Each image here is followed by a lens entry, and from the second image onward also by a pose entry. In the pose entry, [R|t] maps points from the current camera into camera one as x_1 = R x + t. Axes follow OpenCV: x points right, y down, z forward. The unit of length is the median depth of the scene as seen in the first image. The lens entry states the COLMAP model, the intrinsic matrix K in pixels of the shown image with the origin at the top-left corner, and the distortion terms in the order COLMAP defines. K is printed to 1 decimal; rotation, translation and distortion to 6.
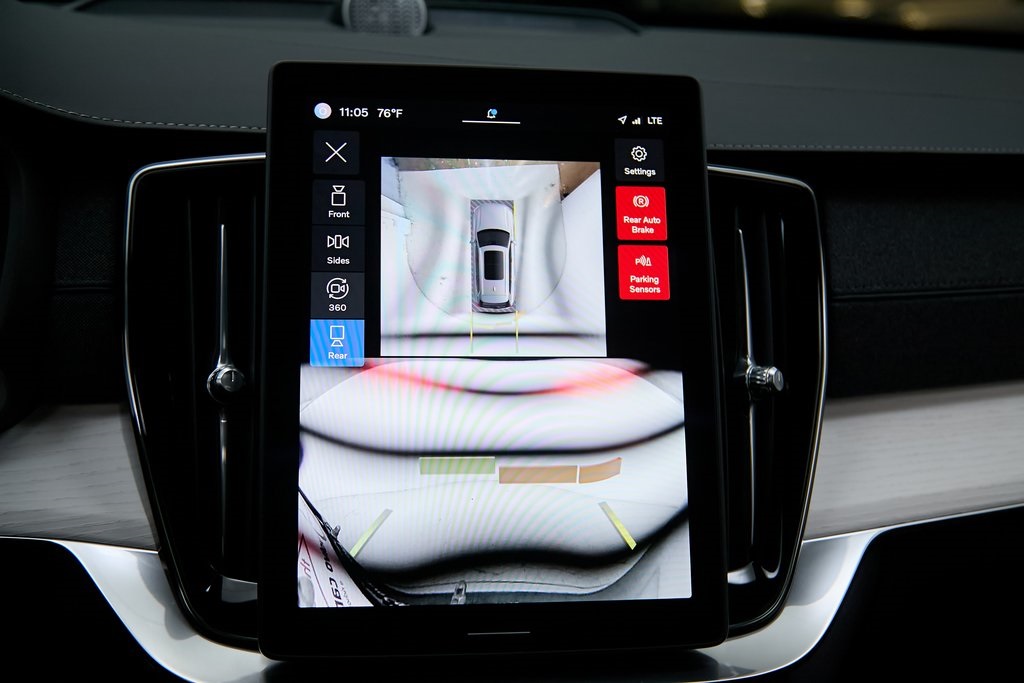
lens RADIAL K [[1107.9, 0, 512.0], [0, 1107.9, 341.5], [0, 0, 1]] dist [0.012319, 0.008158]
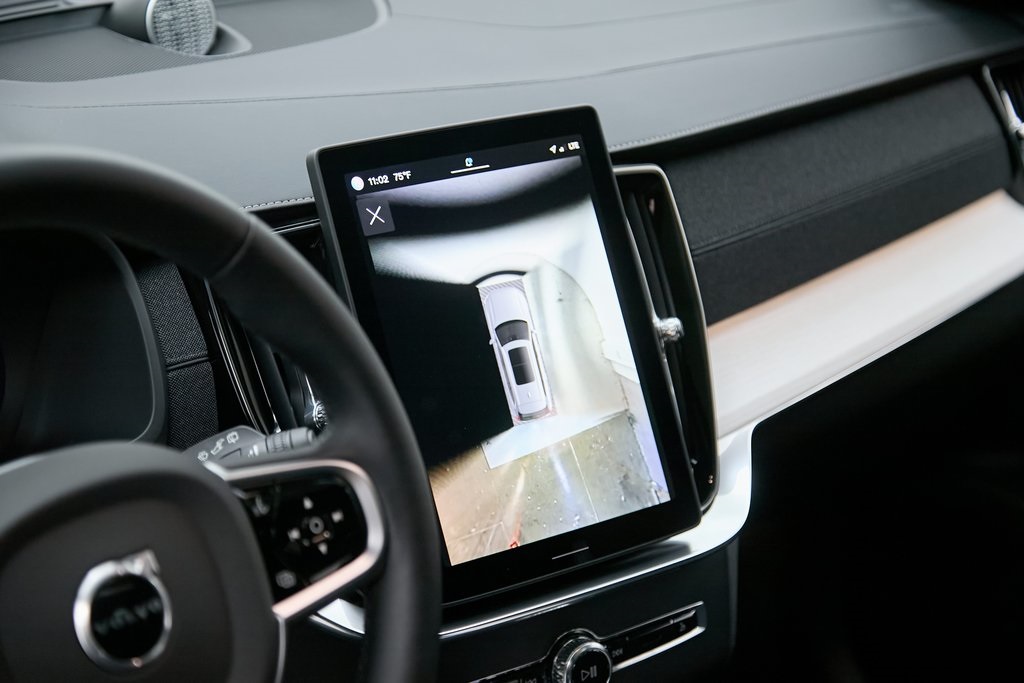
lens RADIAL K [[2190.5, 0, 512.0], [0, 2190.5, 341.5], [0, 0, 1]] dist [-0.024389, -0.221302]
pose [[0.863697, -0.190801, 0.466500, -1.149969], [0.151304, 0.981039, 0.121119, -0.294045], [-0.480764, -0.034027, 0.876189, -1.179058]]
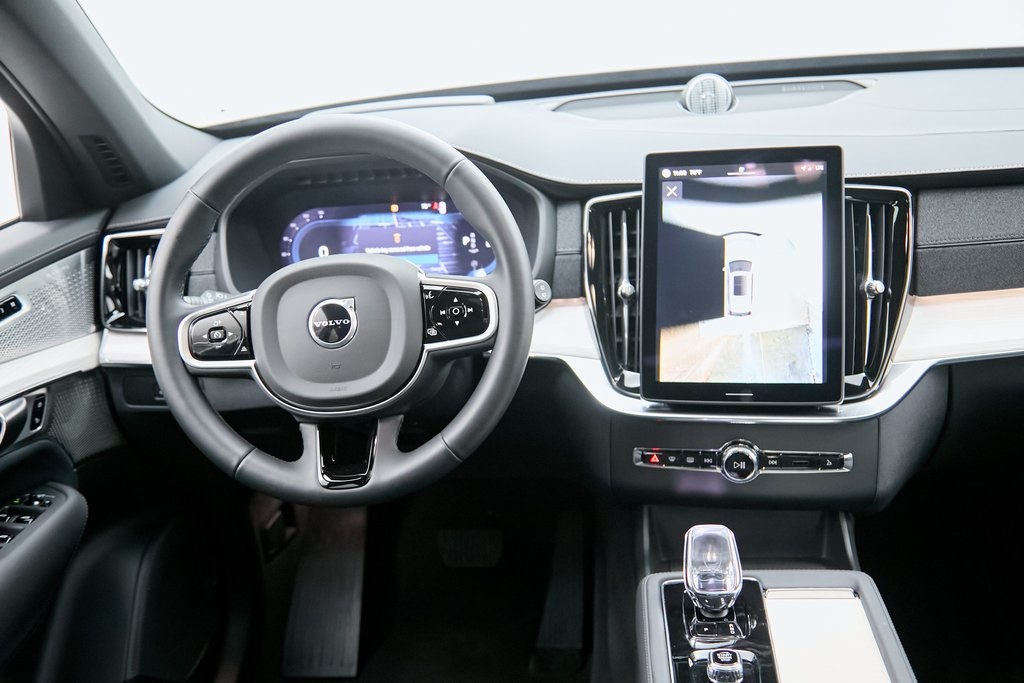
lens RADIAL K [[1101.5, 0, 512.0], [0, 1101.5, 341.5], [0, 0, 1]] dist [0.034910, 0.027546]
pose [[0.935014, 0.003686, -0.354593, 0.334375], [0.015879, 0.998508, 0.052251, 0.016659], [0.354256, -0.054486, 0.933560, -1.241408]]
